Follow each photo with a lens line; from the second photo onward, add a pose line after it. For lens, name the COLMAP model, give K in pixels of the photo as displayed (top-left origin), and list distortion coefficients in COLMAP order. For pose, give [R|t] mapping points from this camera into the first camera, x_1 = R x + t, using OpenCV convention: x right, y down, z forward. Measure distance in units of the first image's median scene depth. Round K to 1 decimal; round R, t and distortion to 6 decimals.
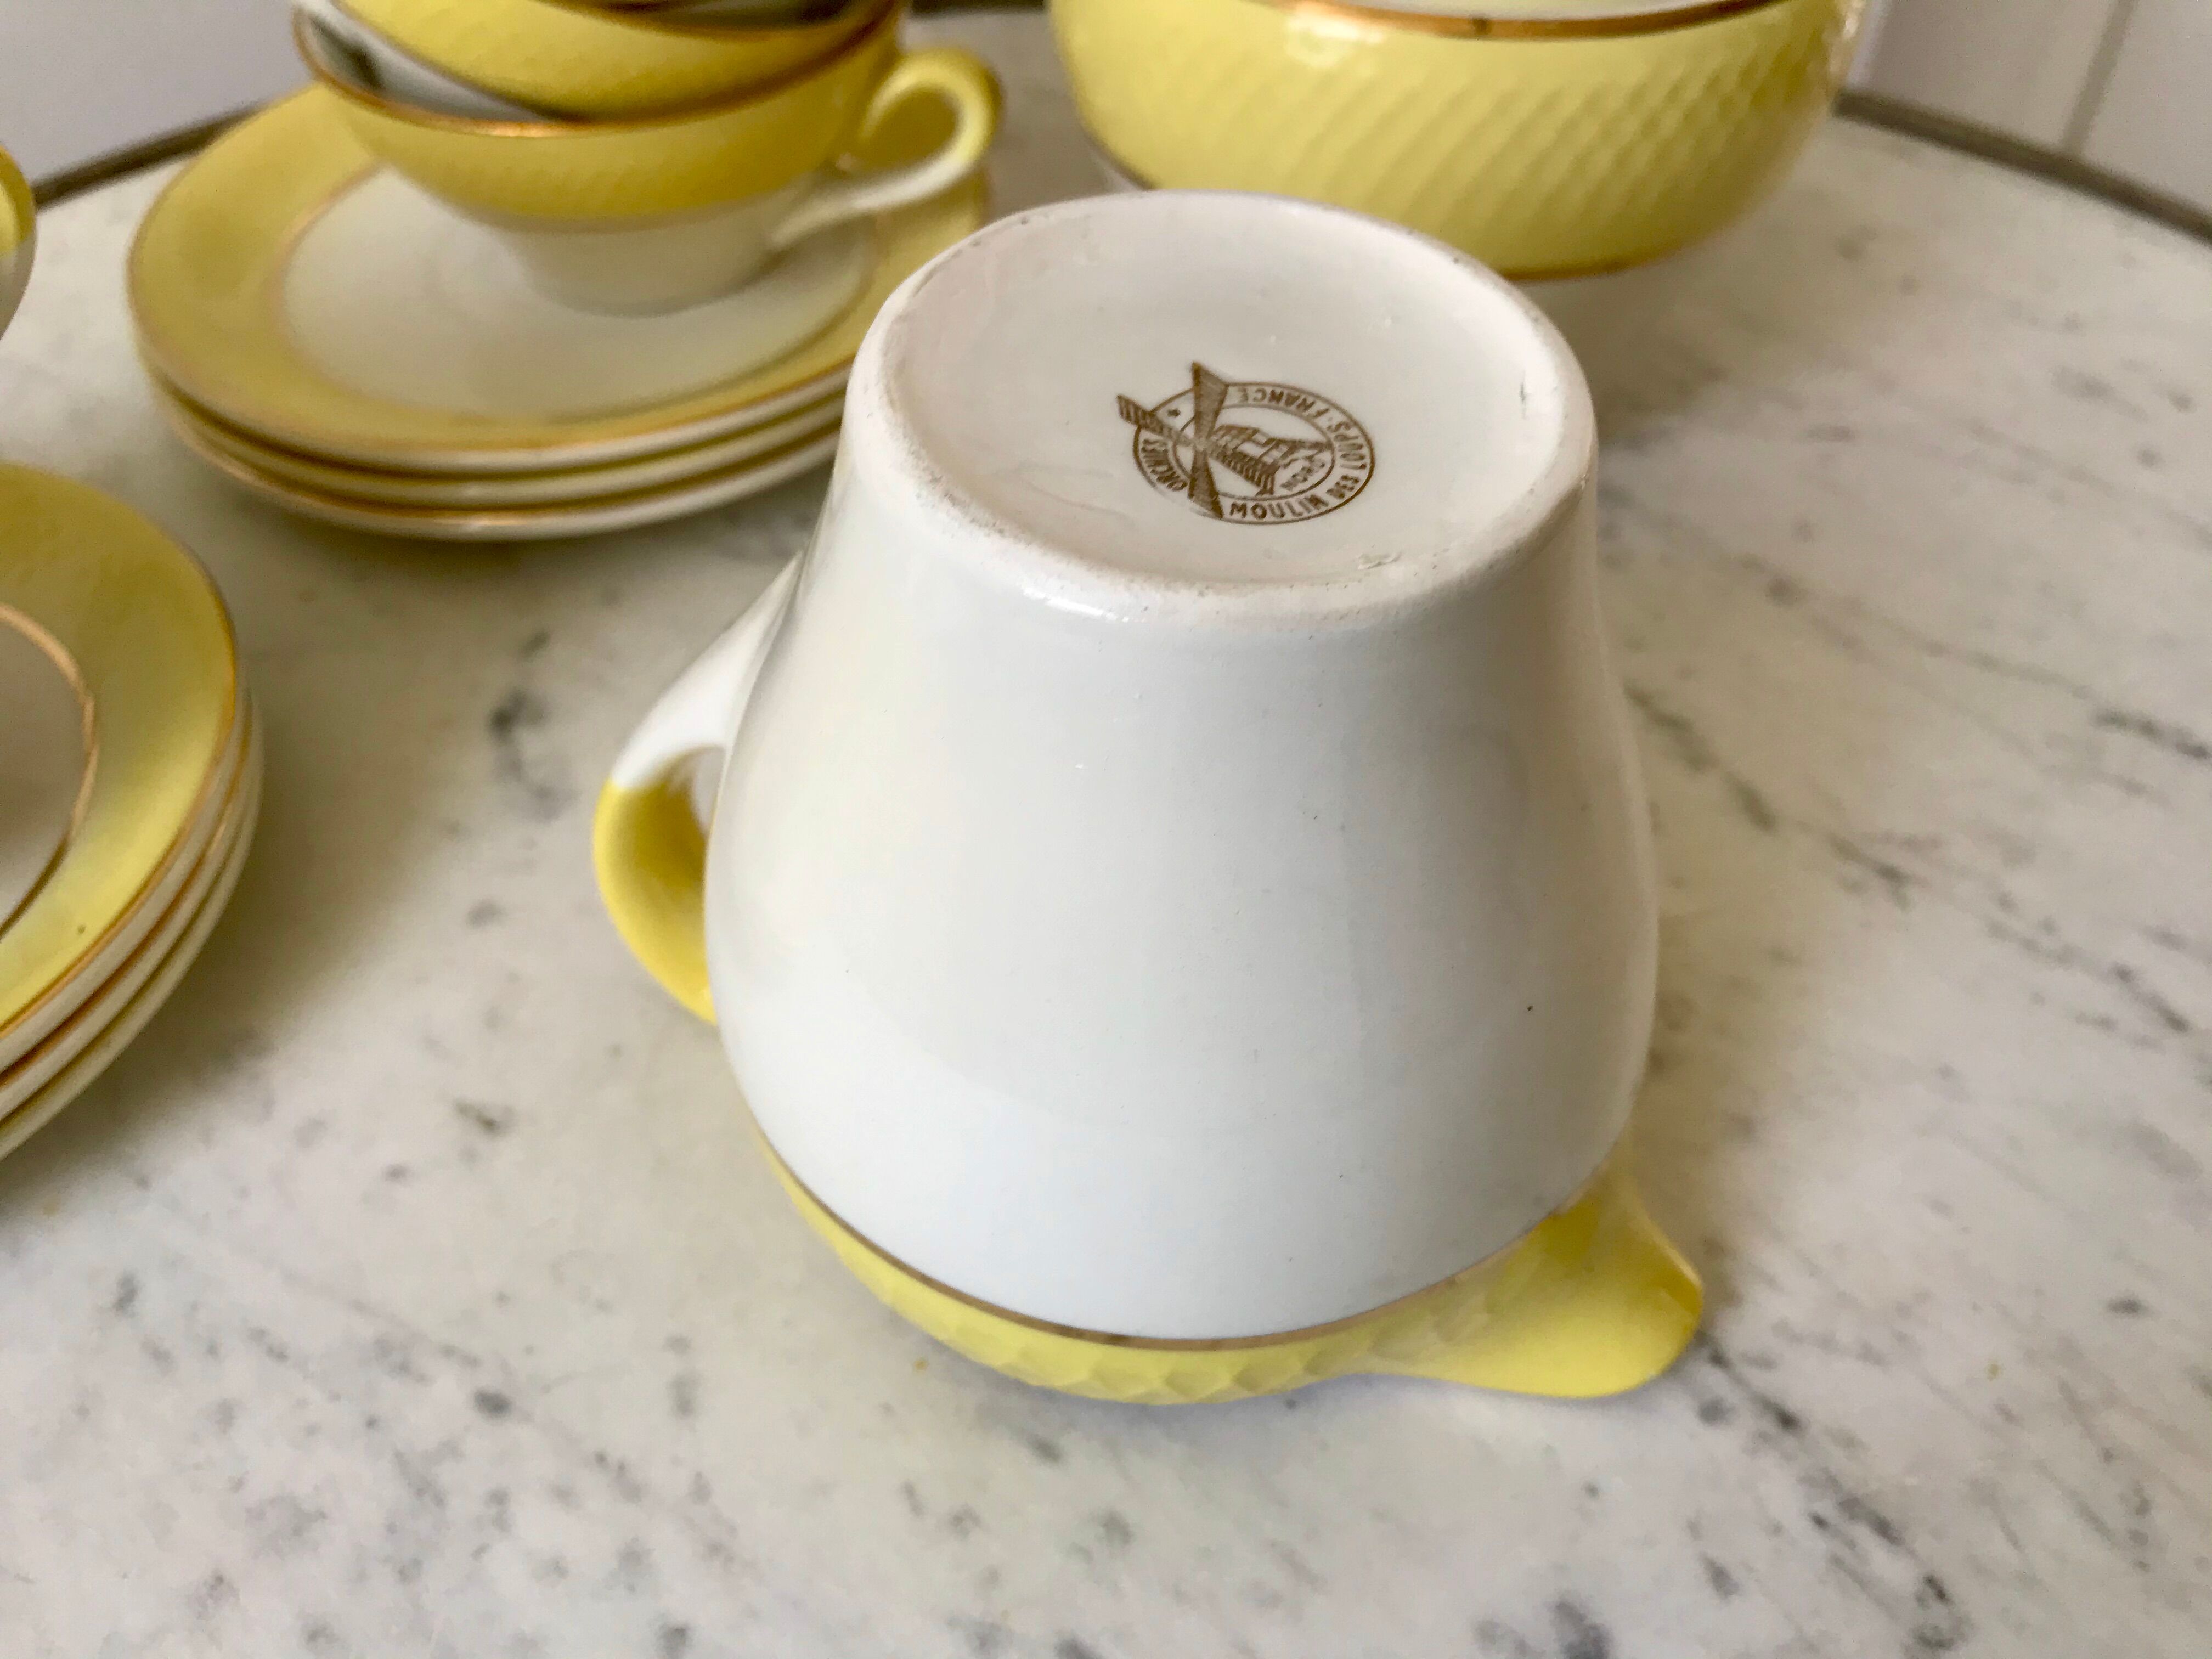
lens RADIAL K [[1849.0, 0, 1108.8], [0, 1849.0, 808.2], [0, 0, 1]] dist [0.008854, -0.019859]
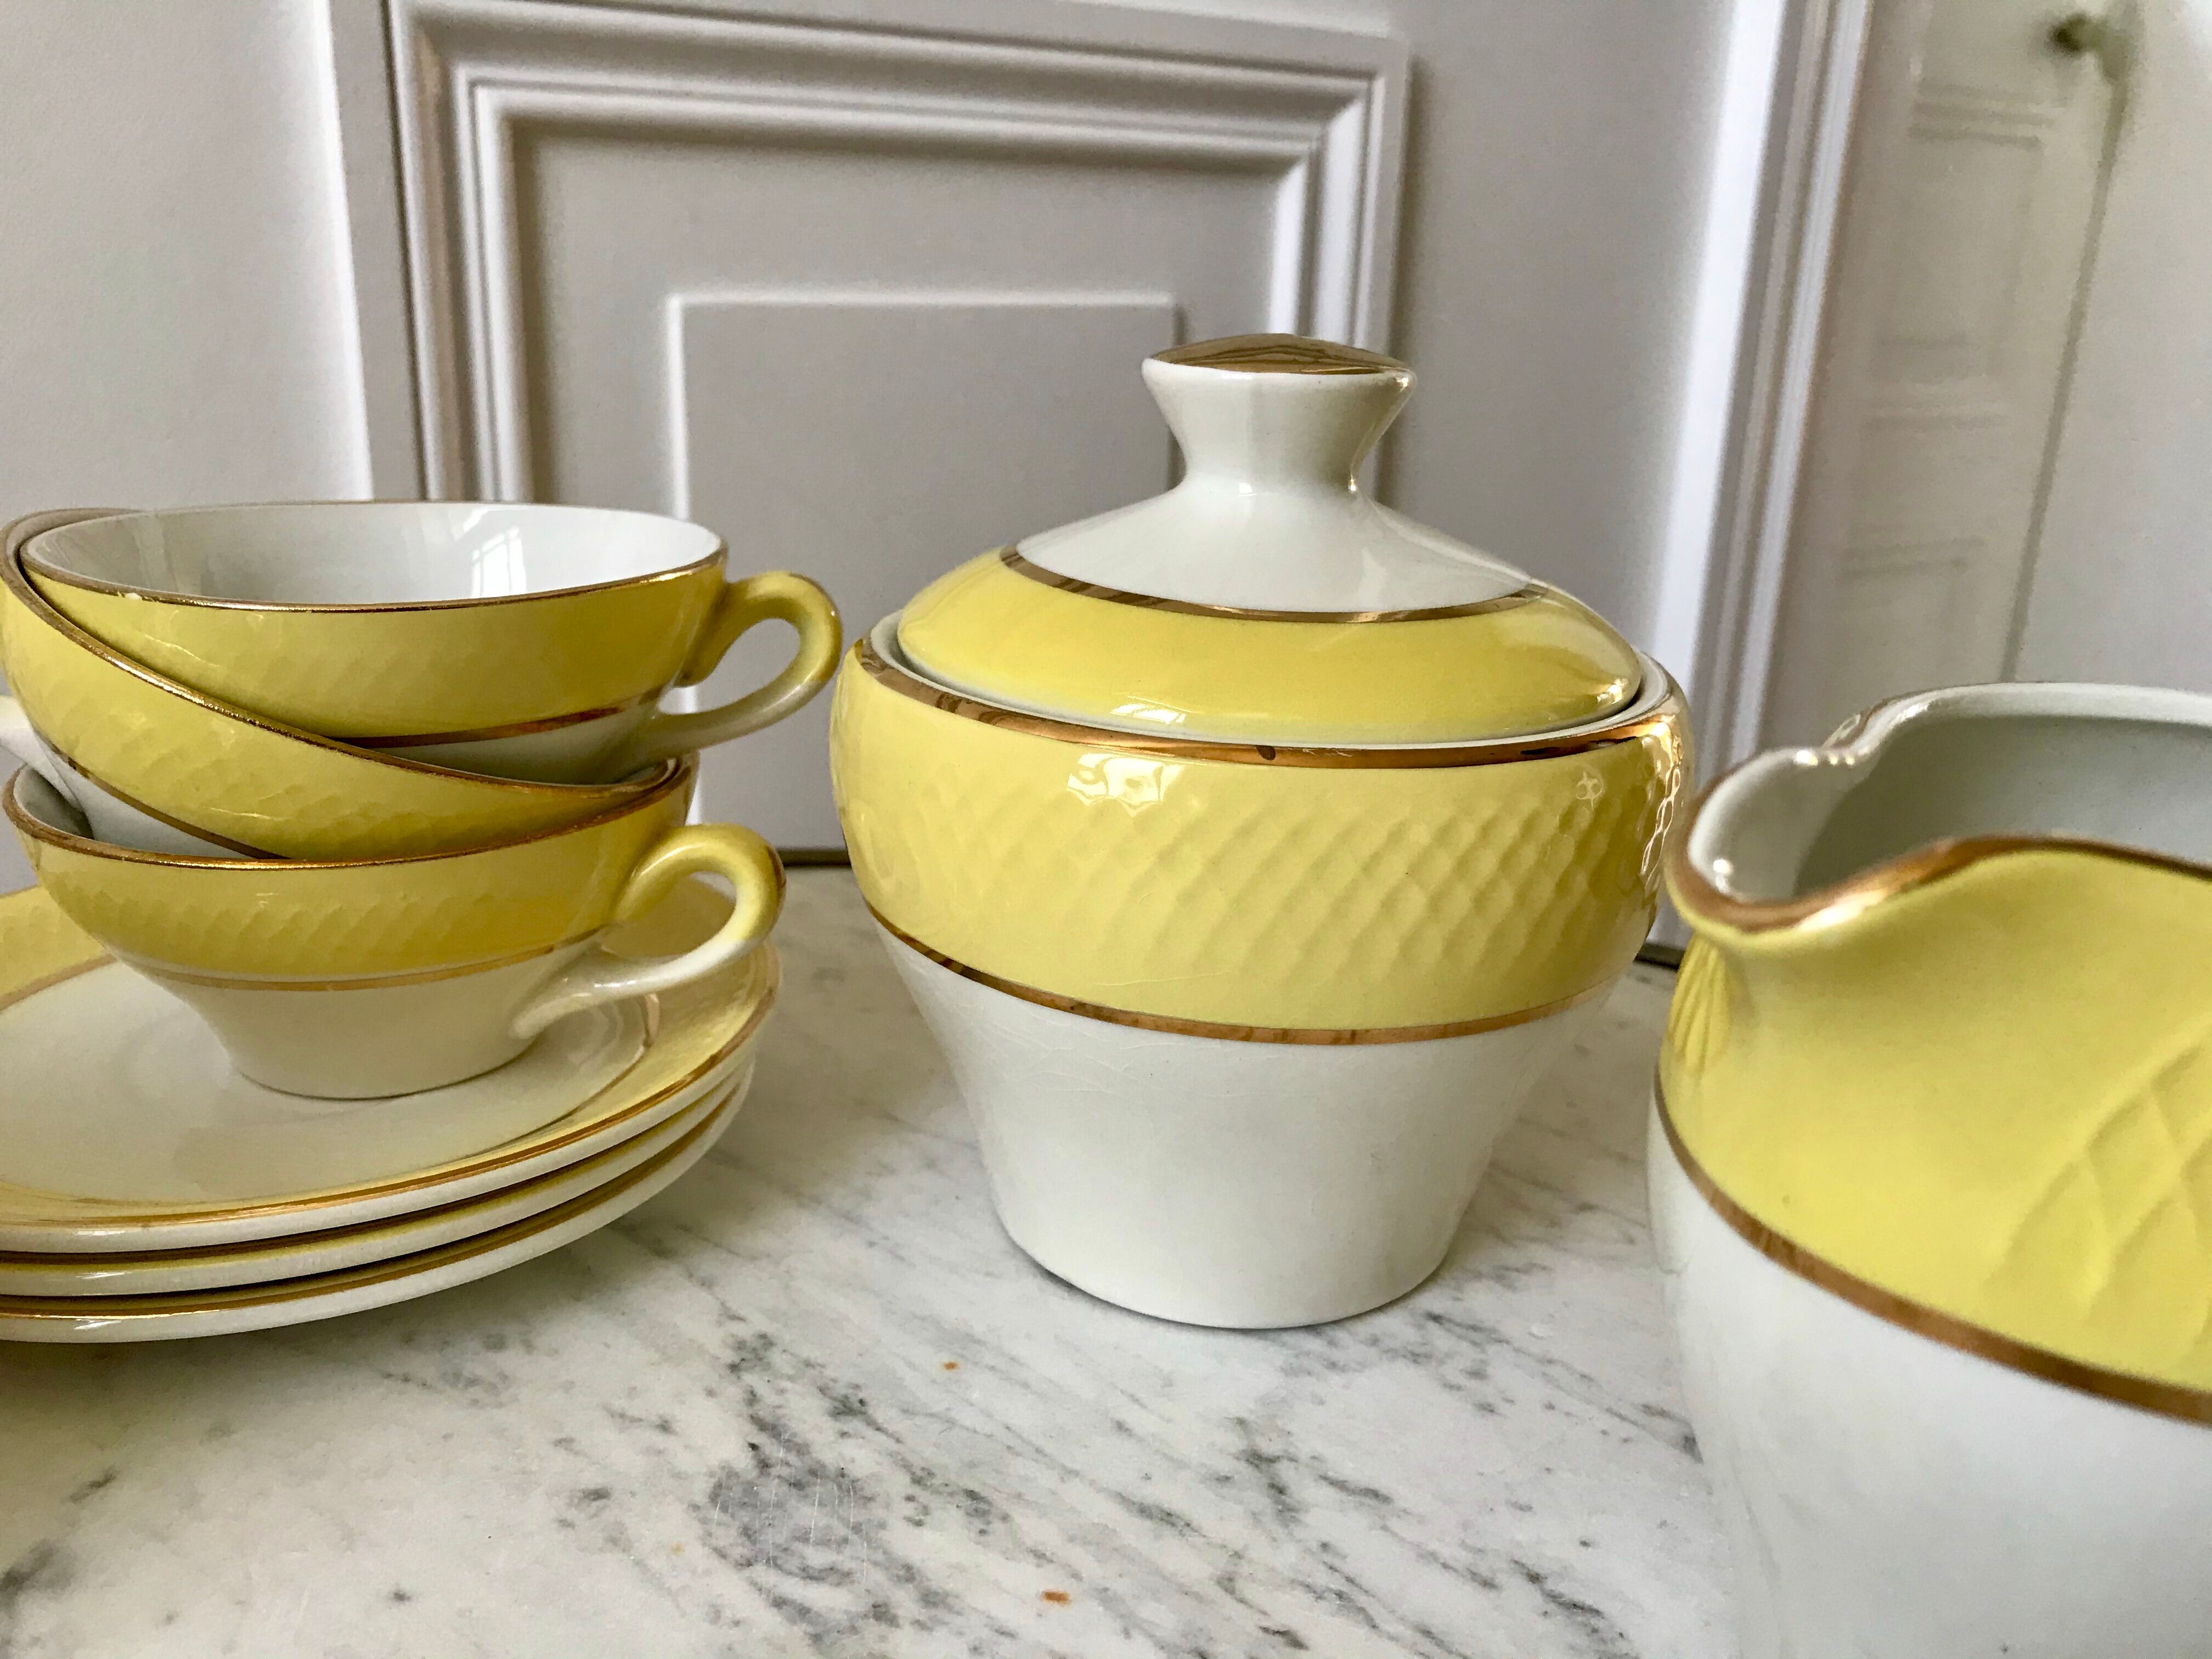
lens RADIAL K [[1849.0, 0, 1112.5], [0, 1849.0, 783.6], [0, 0, 1]] dist [0.008854, -0.019859]
pose [[0.998778, 0.028787, 0.040162, 0.096953], [-0.004472, 0.862099, -0.506720, 0.064949], [-0.049211, 0.505922, 0.861175, 0.242725]]
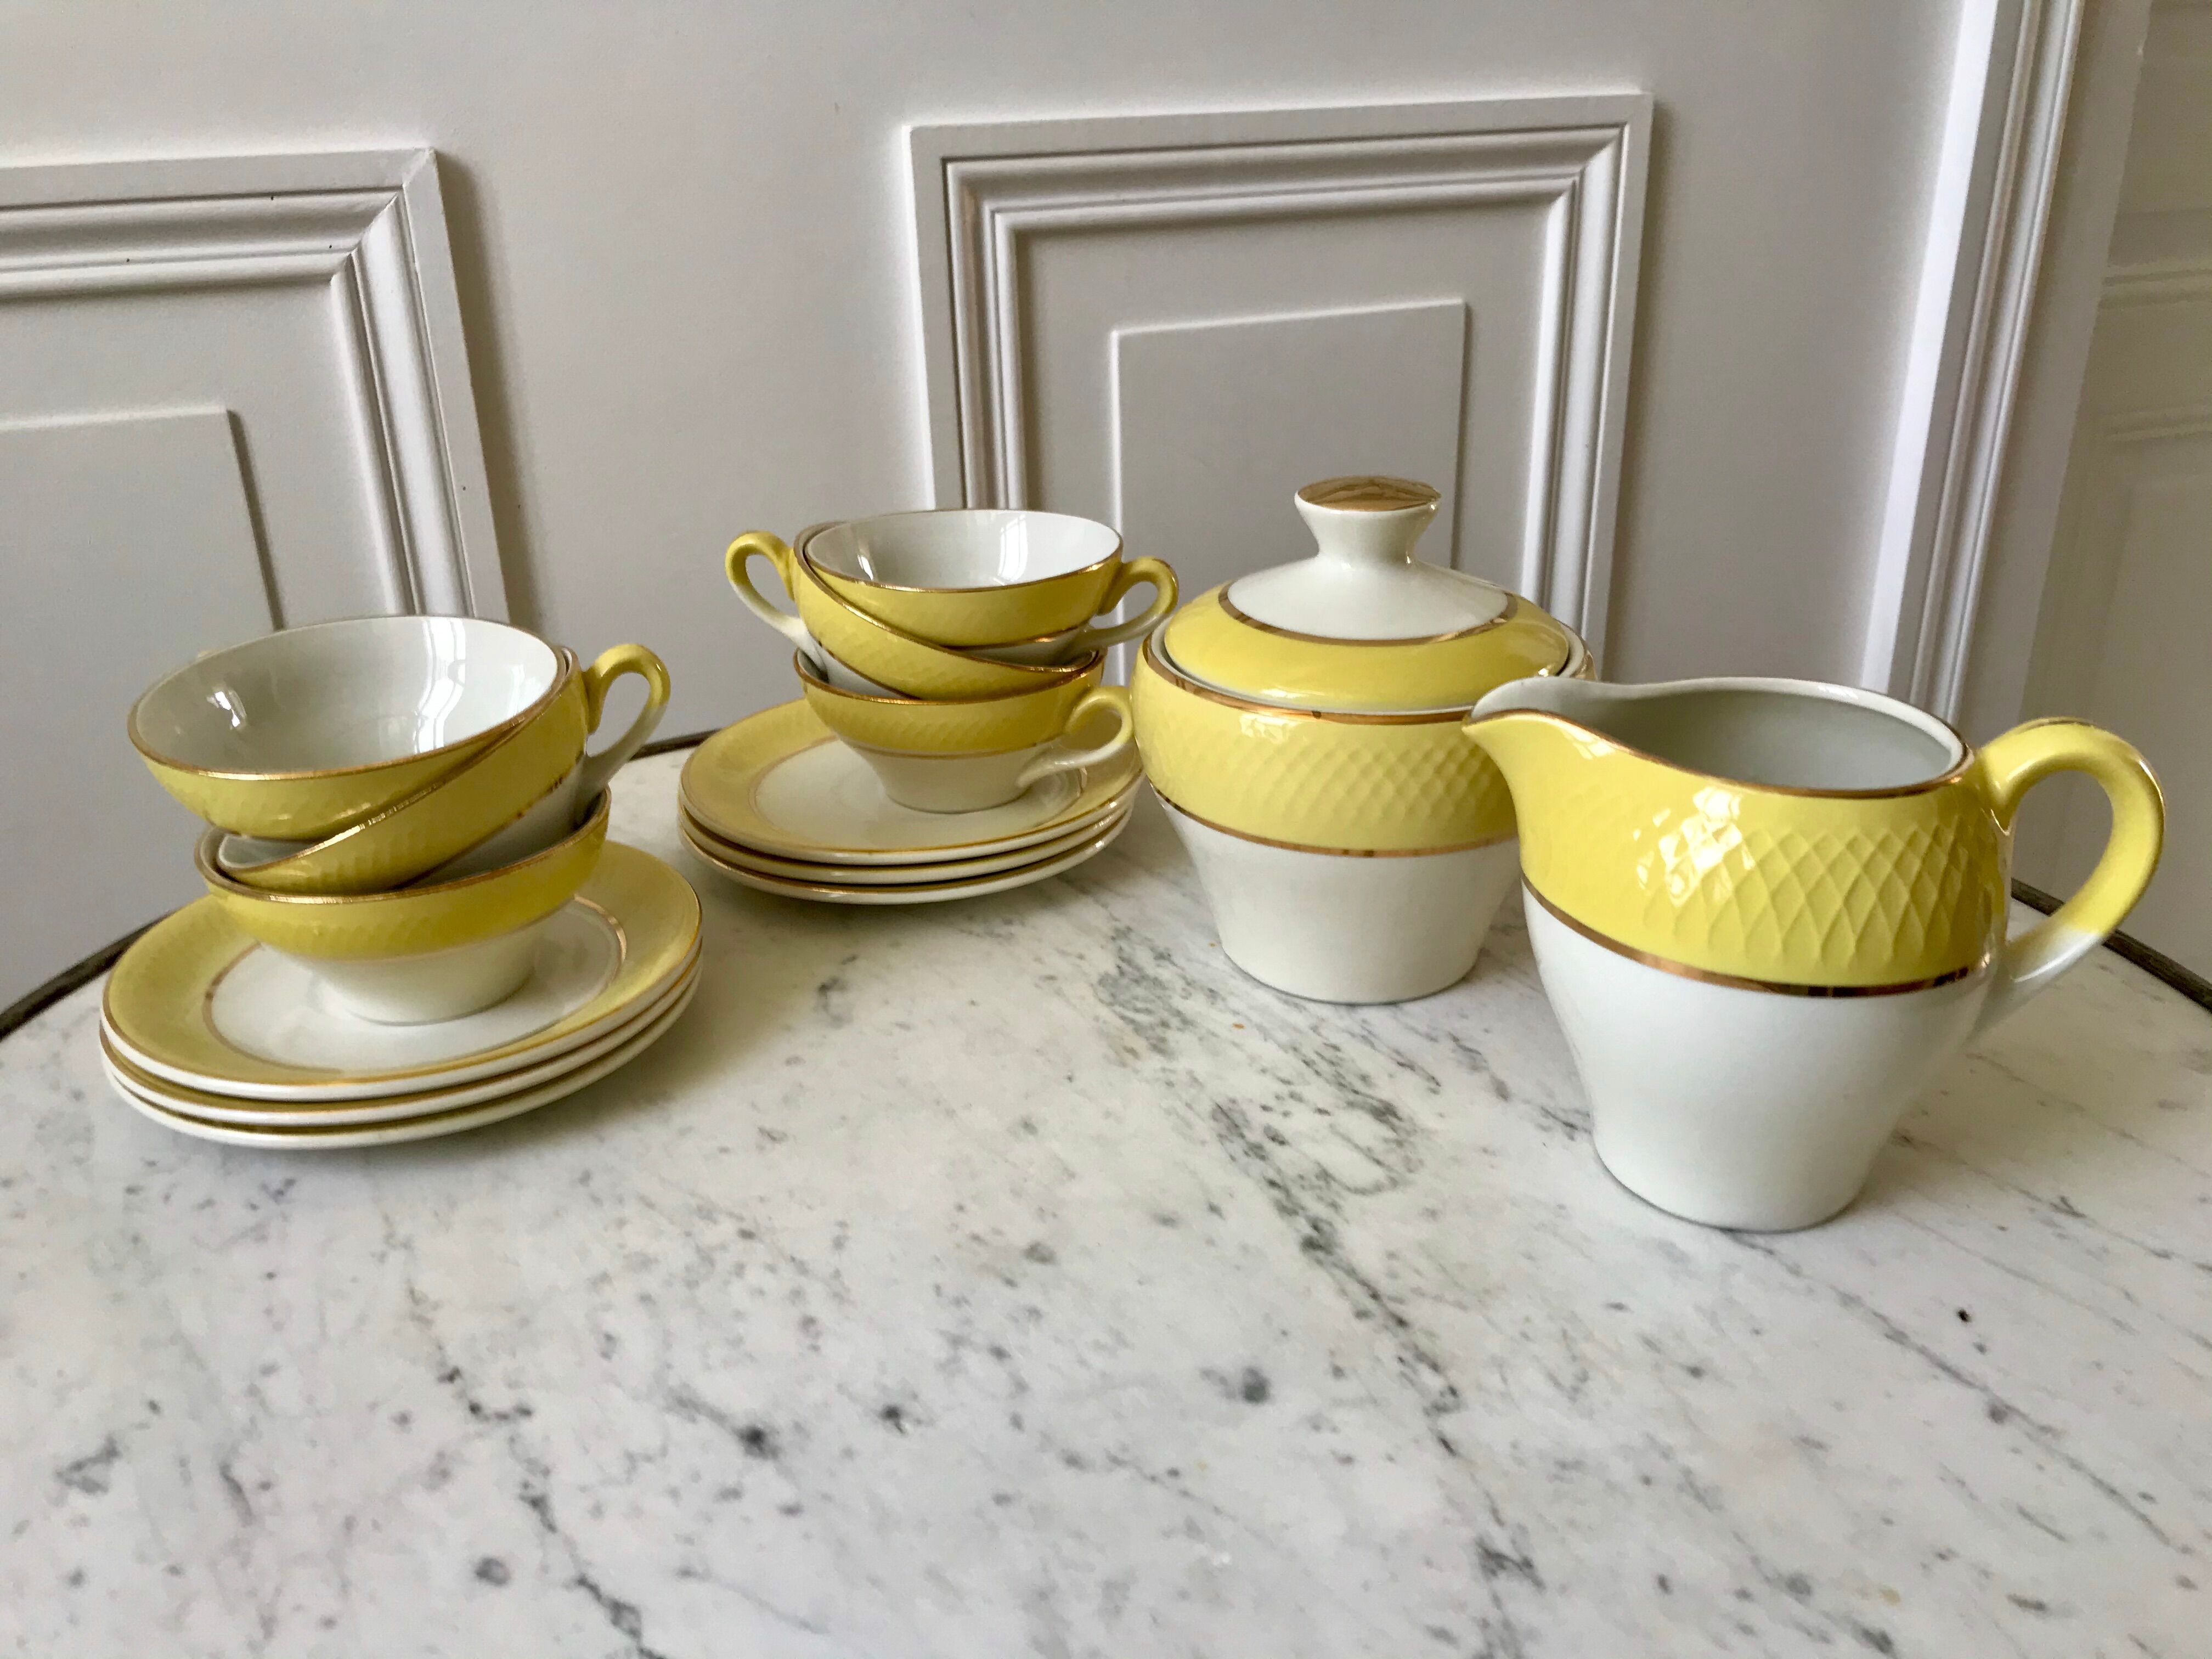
lens RADIAL K [[1849.0, 0, 1124.2], [0, 1849.0, 818.0], [0, 0, 1]] dist [0.008854, -0.019859]
pose [[0.977233, 0.067212, -0.201244, 0.432164], [-0.141875, 0.912257, -0.384263, 0.618050], [0.157759, 0.404066, 0.901023, -0.904951]]
